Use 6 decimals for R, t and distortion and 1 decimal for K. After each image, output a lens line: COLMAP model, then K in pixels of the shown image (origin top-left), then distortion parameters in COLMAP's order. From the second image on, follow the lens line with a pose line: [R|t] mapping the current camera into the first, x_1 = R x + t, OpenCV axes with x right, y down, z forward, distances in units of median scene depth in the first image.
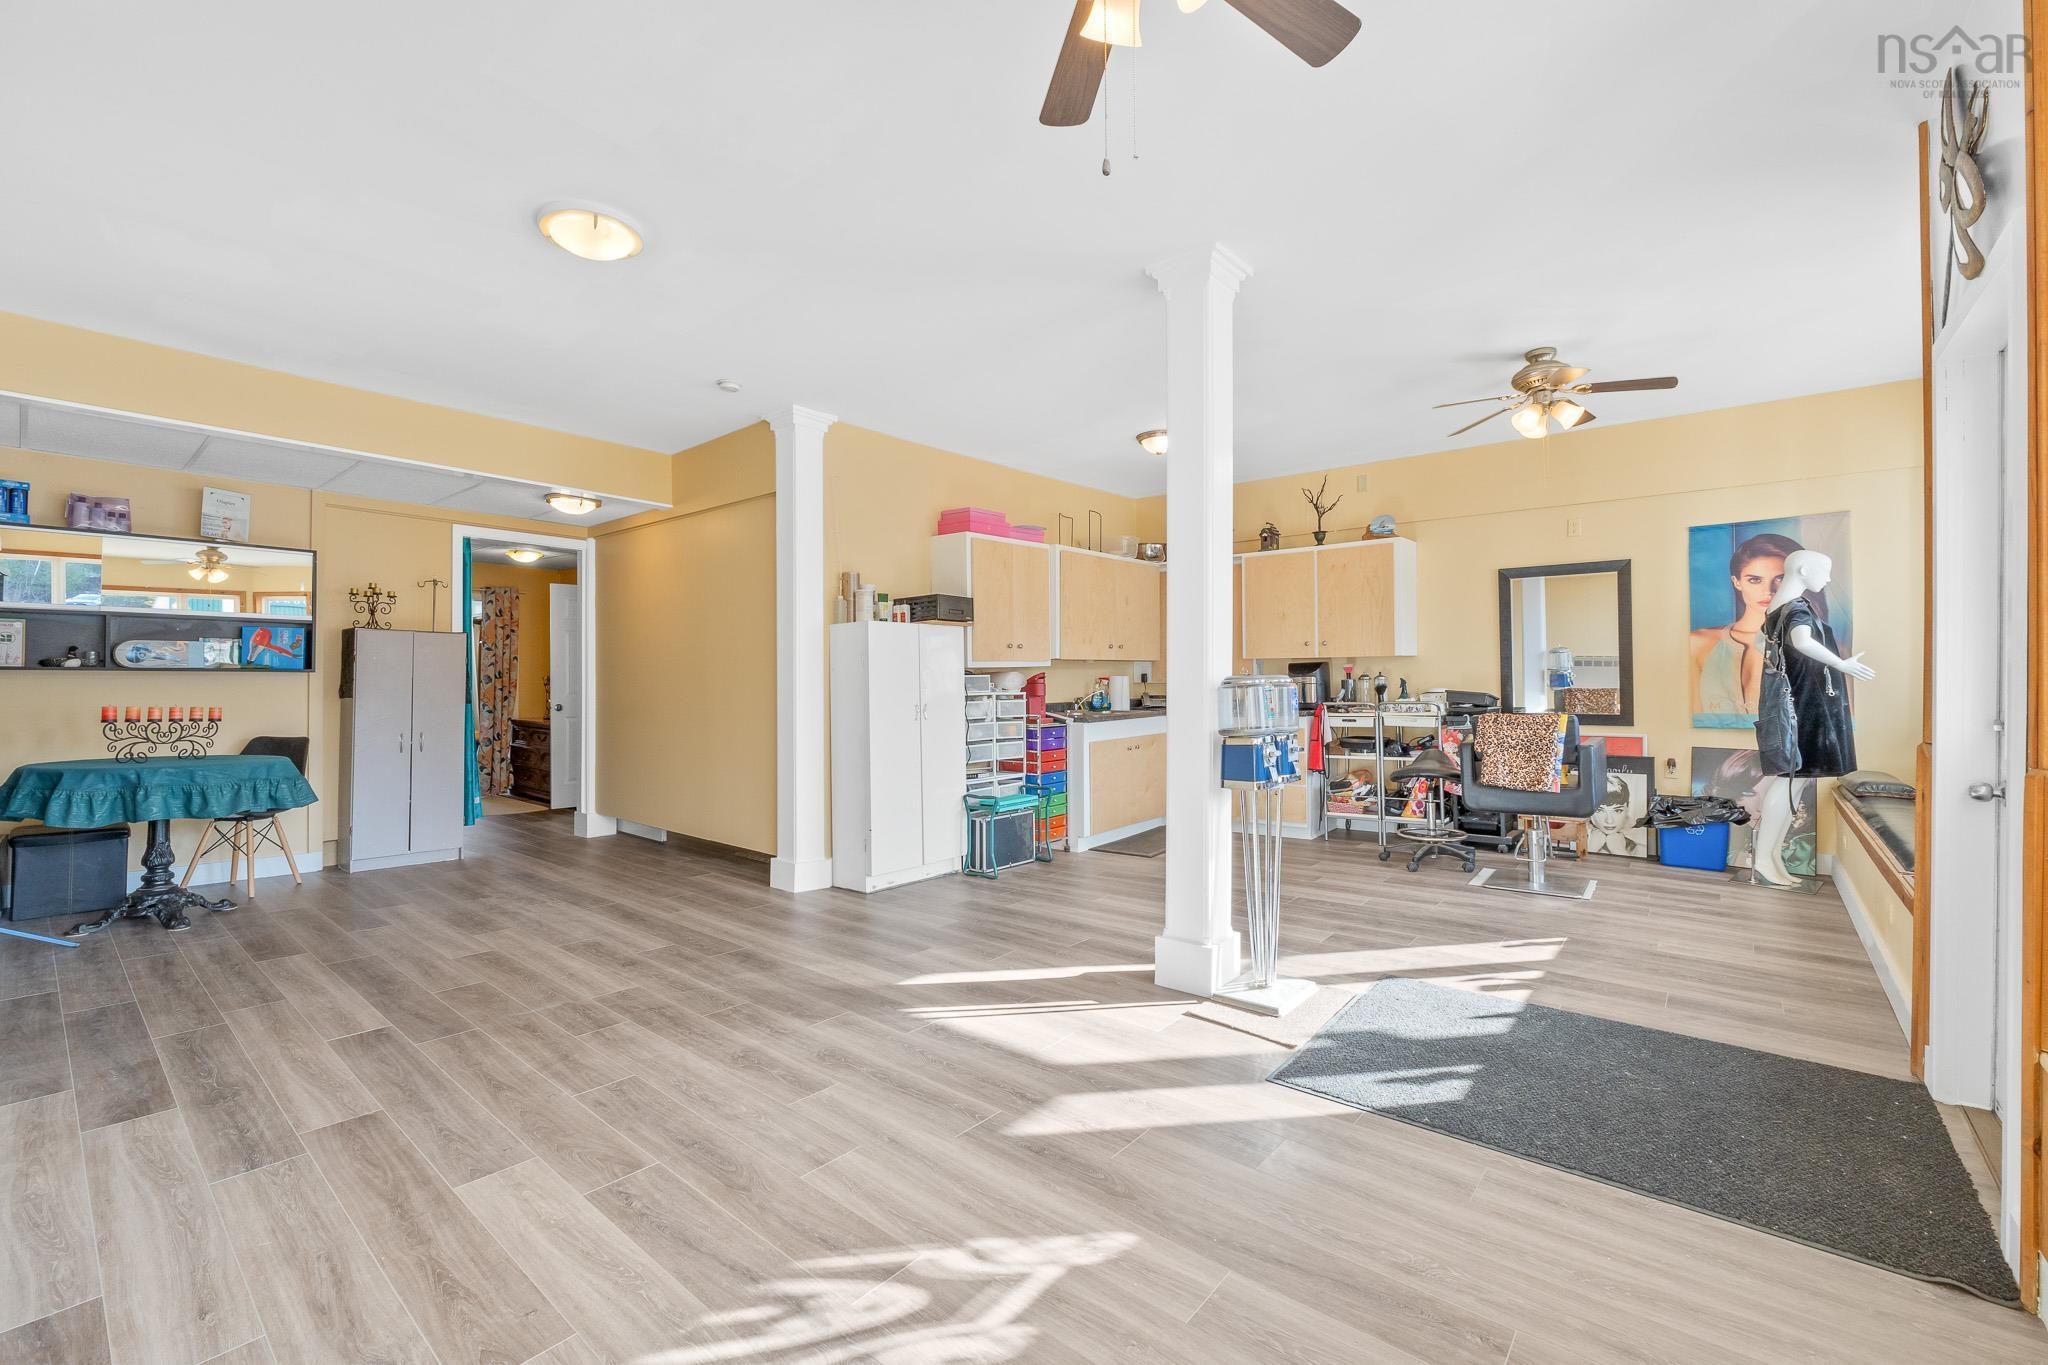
lens RADIAL K [[878.3, 0, 1019.0], [0, 878.3, 679.5], [0, 0, 1]] dist [-0.003239, -0.001103]
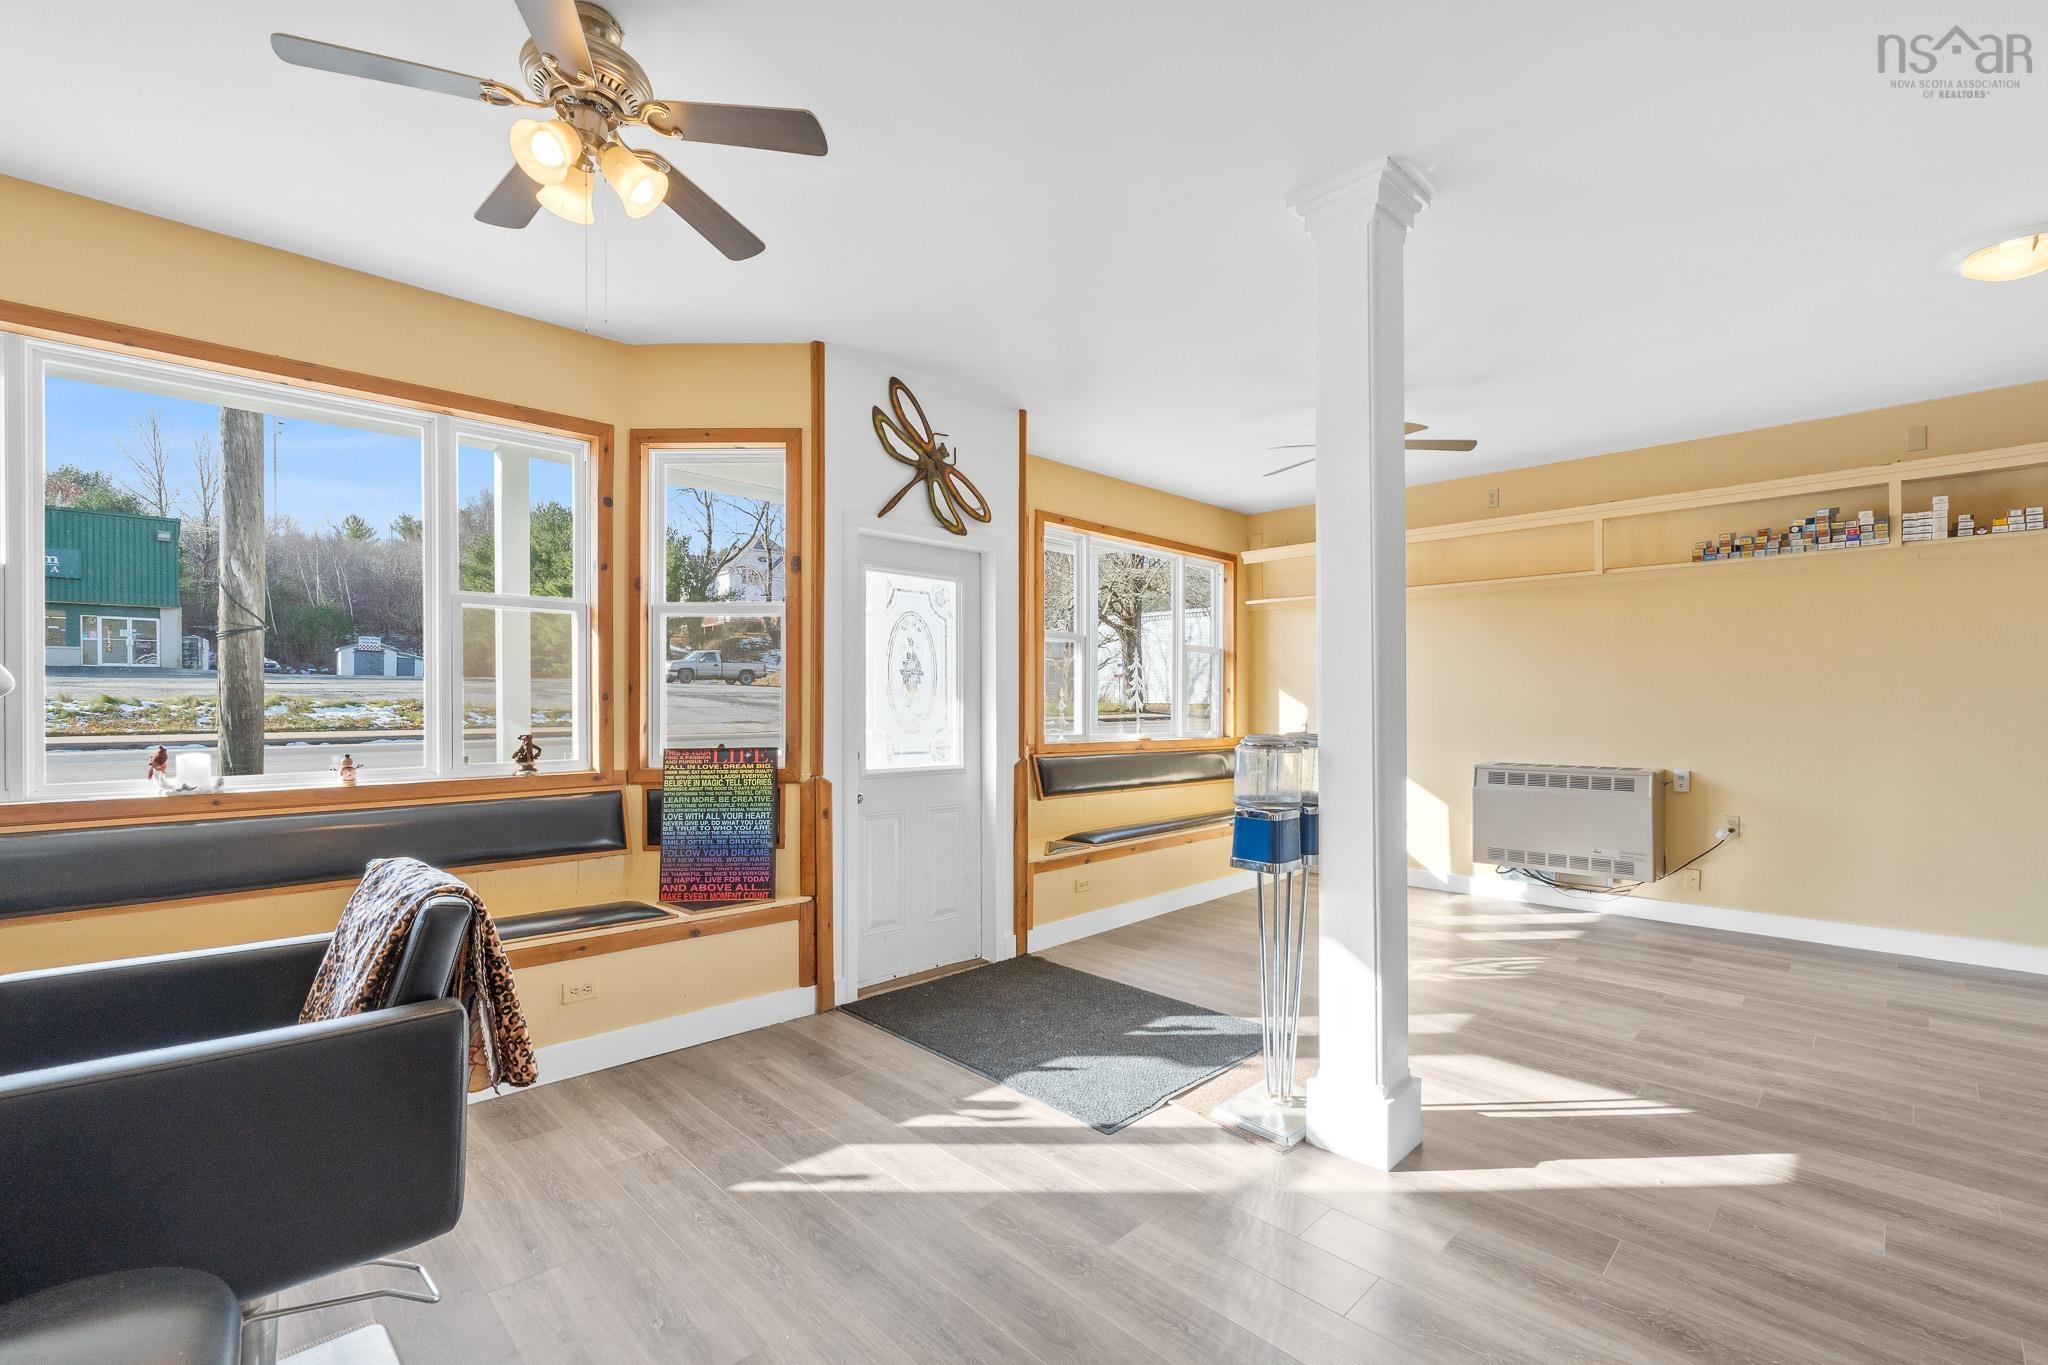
lens RADIAL K [[878.3, 0, 1027.9], [0, 878.3, 695.1], [0, 0, 1]] dist [-0.003239, -0.001103]
pose [[-0.994941, 0.004006, 0.100377, 0.502780], [0.002811, 0.999924, -0.012044, -0.039789], [-0.100417, -0.011701, -0.994877, 2.158495]]
